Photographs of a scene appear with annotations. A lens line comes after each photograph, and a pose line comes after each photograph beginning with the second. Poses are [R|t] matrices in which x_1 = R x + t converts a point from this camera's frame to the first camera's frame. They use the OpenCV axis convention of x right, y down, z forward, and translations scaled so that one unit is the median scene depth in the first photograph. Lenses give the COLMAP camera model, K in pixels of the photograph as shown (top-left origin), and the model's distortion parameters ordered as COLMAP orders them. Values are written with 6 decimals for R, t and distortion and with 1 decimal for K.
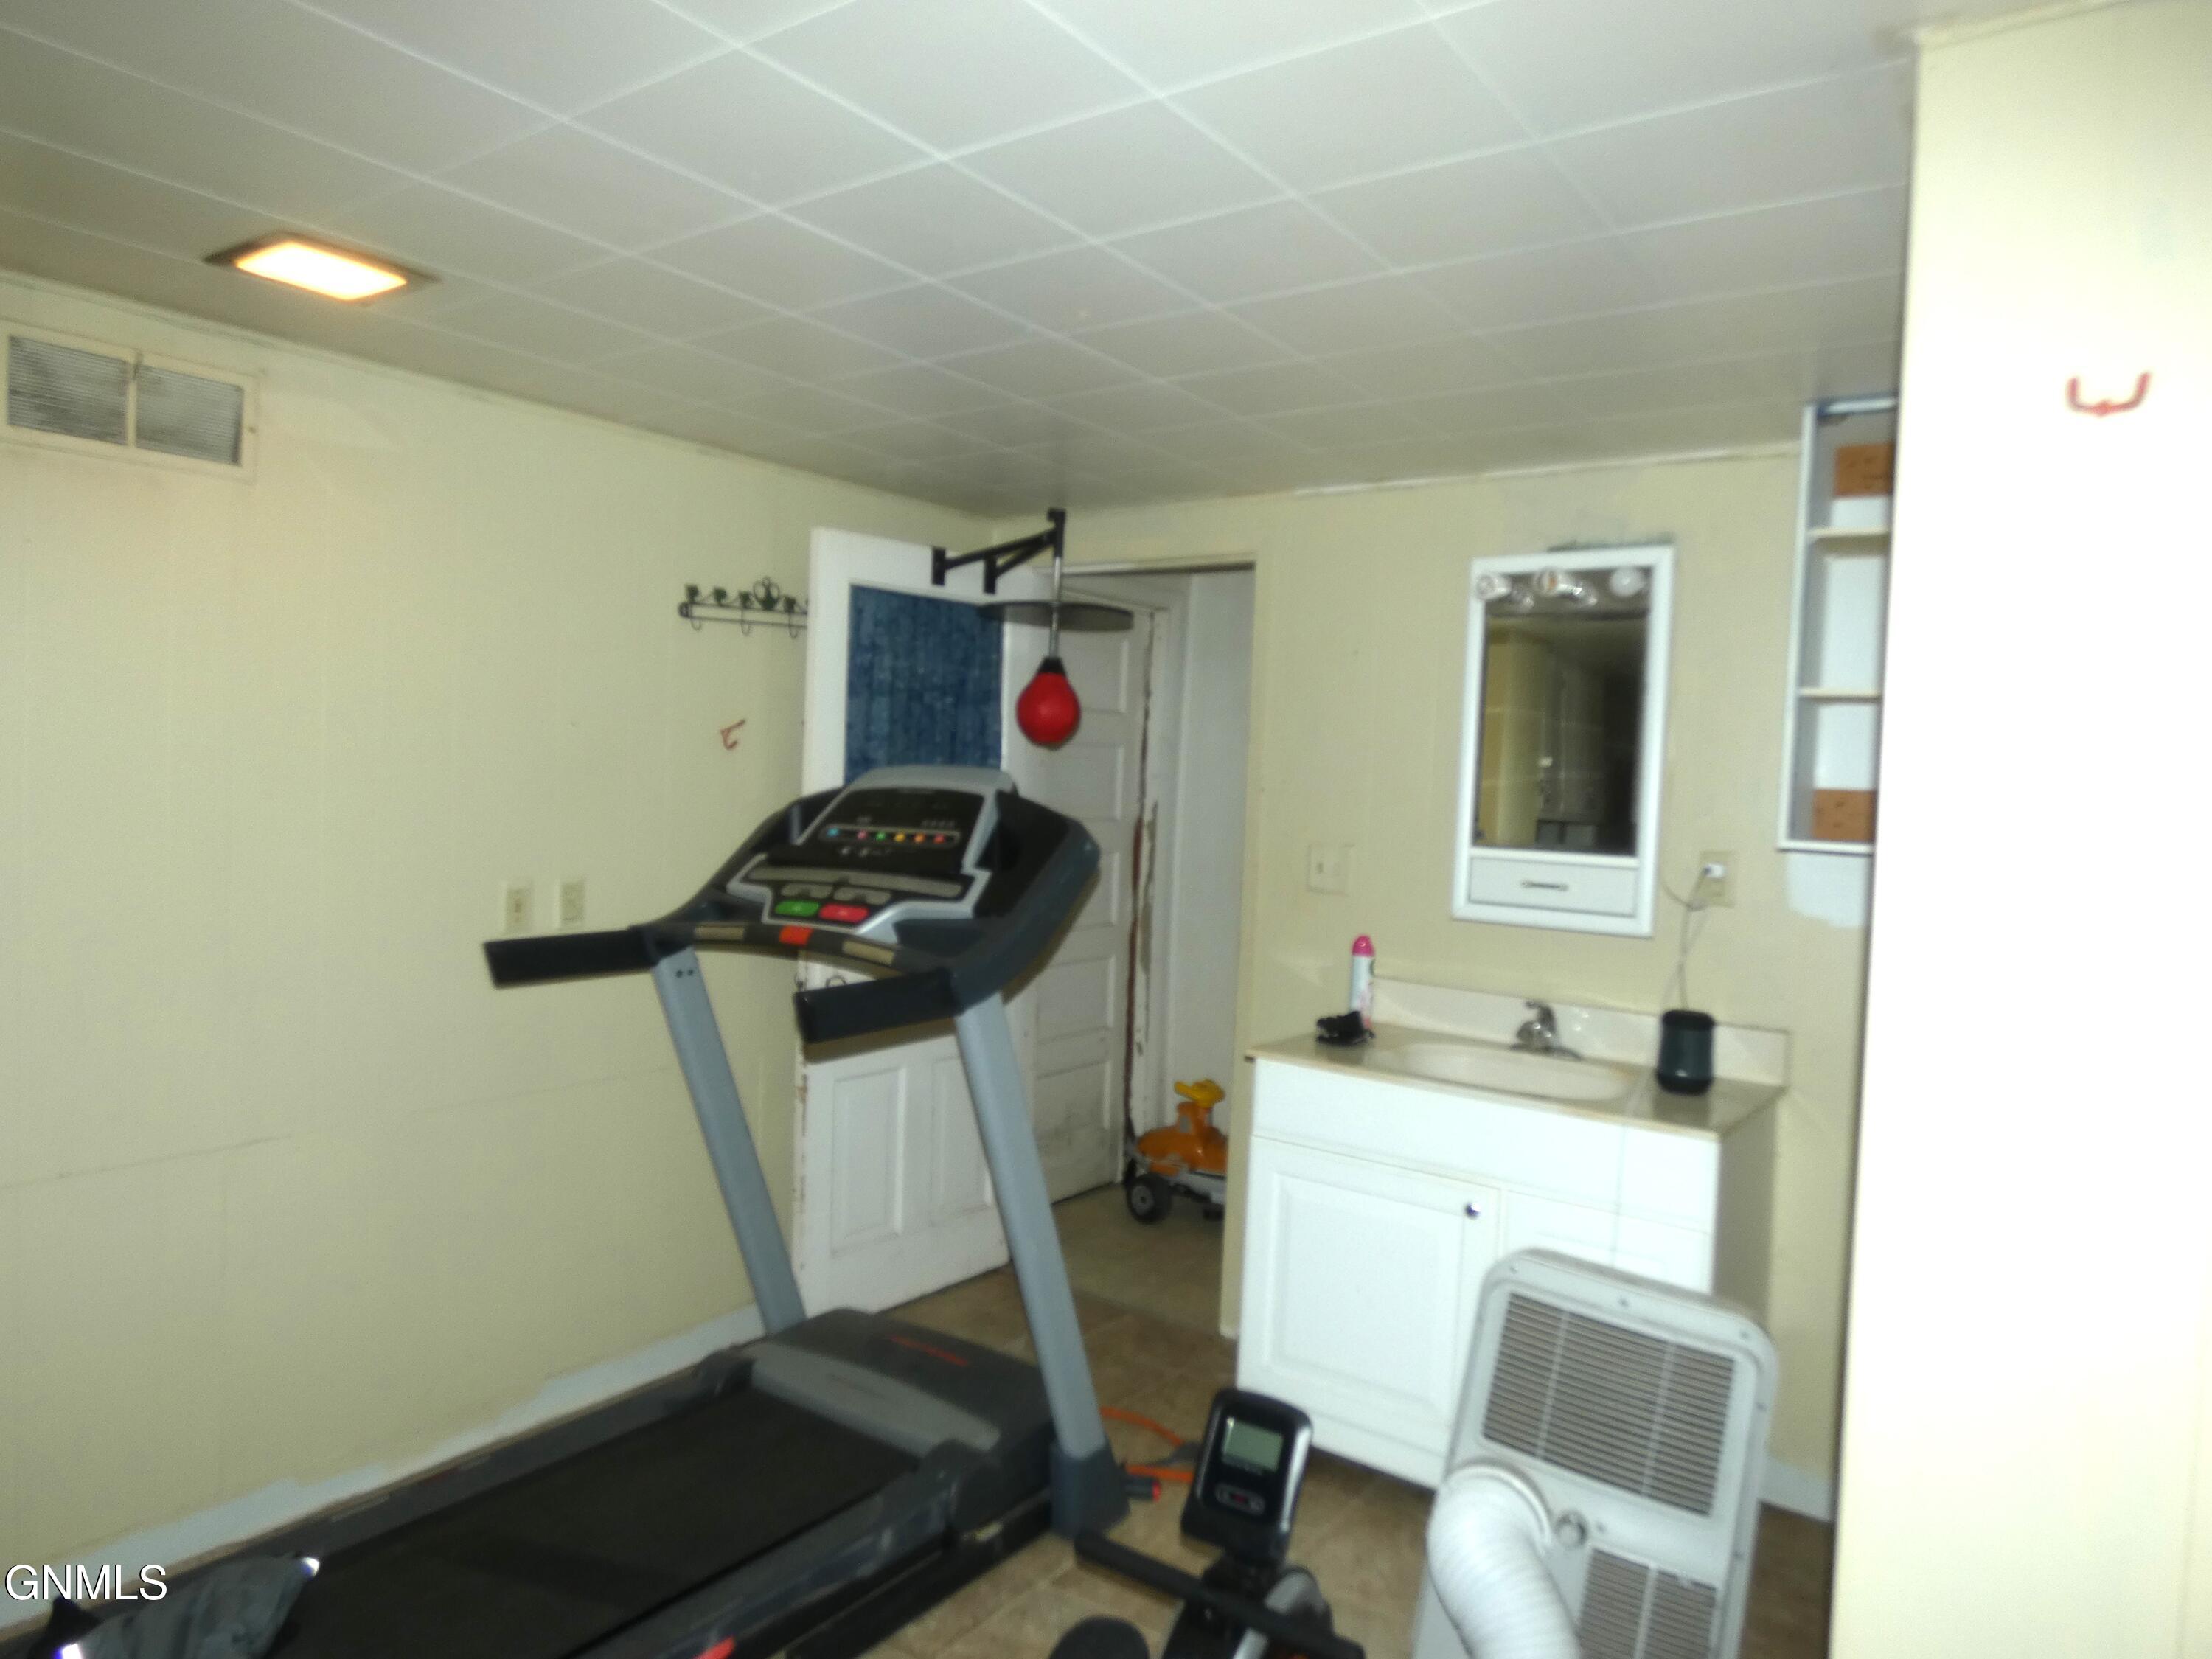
lens RADIAL K [[1384.7, 0, 1108.5], [0, 1384.7, 826.9], [0, 0, 1]] dist [-0.027948, 0.011774]
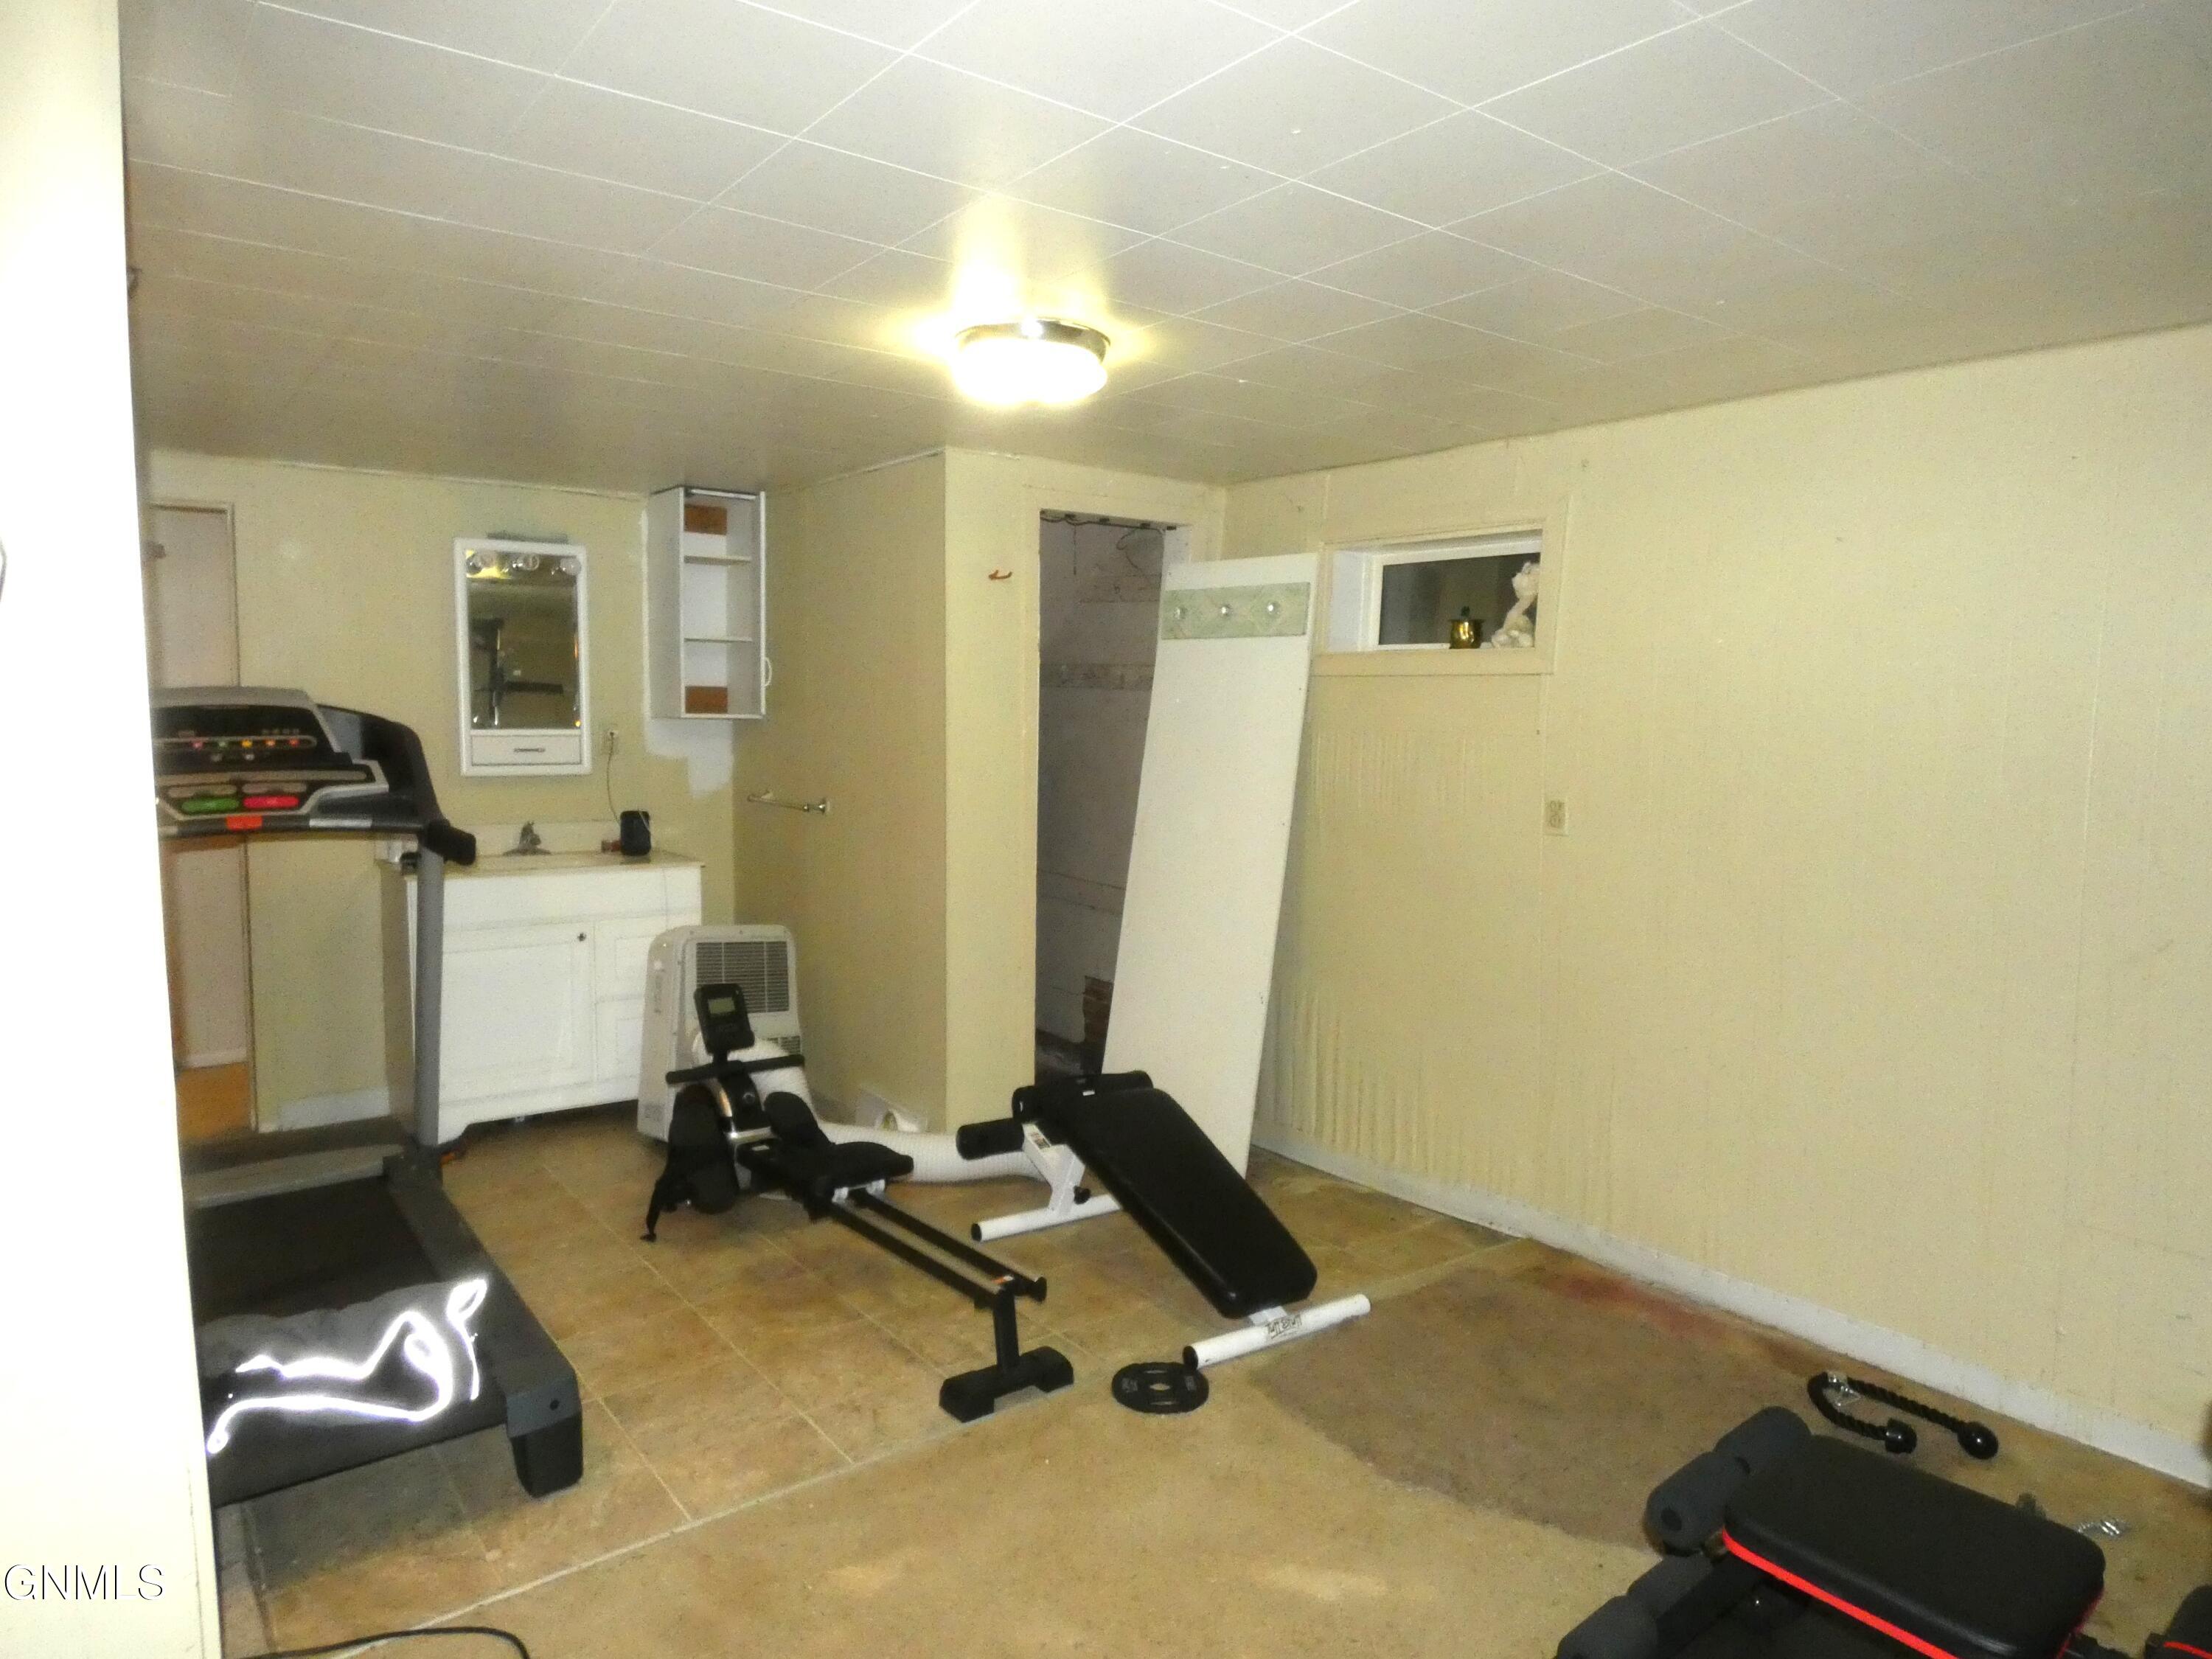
lens RADIAL K [[1384.7, 0, 1109.0], [0, 1384.7, 832.7], [0, 0, 1]] dist [-0.027948, 0.011774]
pose [[0.297092, -0.126923, 0.946376, -1.112779], [0.033513, 0.991901, 0.122509, -0.039675], [-0.954261, -0.004681, 0.298939, -0.143295]]
